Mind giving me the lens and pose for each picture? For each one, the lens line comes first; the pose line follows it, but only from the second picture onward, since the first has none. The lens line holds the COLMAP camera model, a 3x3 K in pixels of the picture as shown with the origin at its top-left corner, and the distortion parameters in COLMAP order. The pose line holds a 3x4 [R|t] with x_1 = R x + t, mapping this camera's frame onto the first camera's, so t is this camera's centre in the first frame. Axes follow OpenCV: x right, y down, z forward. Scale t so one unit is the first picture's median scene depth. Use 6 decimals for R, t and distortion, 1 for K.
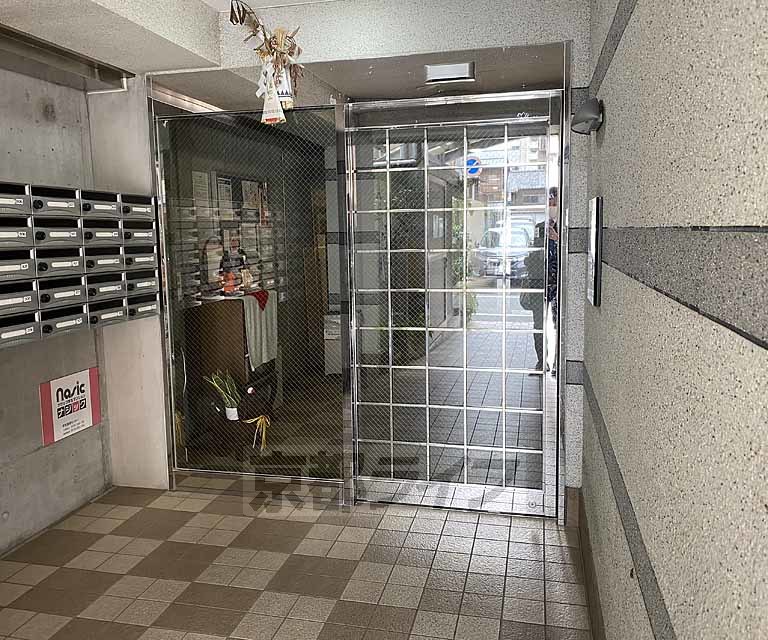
lens RADIAL K [[637.6, 0, 384.4], [0, 637.6, 317.3], [0, 0, 1]] dist [0.005997, 0.004388]
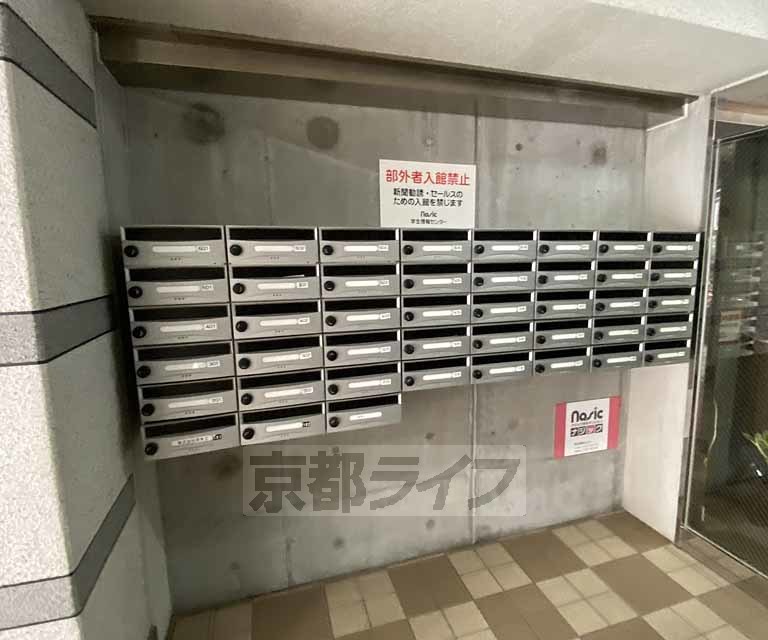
lens RADIAL K [[463.7, 0, 385.0], [0, 463.7, 321.7], [0, 0, 1]] dist [0.010074, -0.004654]
pose [[0.522204, 0.132516, -0.842462, -0.027900], [-0.118964, 0.989514, 0.081906, -0.067168], [0.844482, 0.057451, 0.532494, 0.291396]]
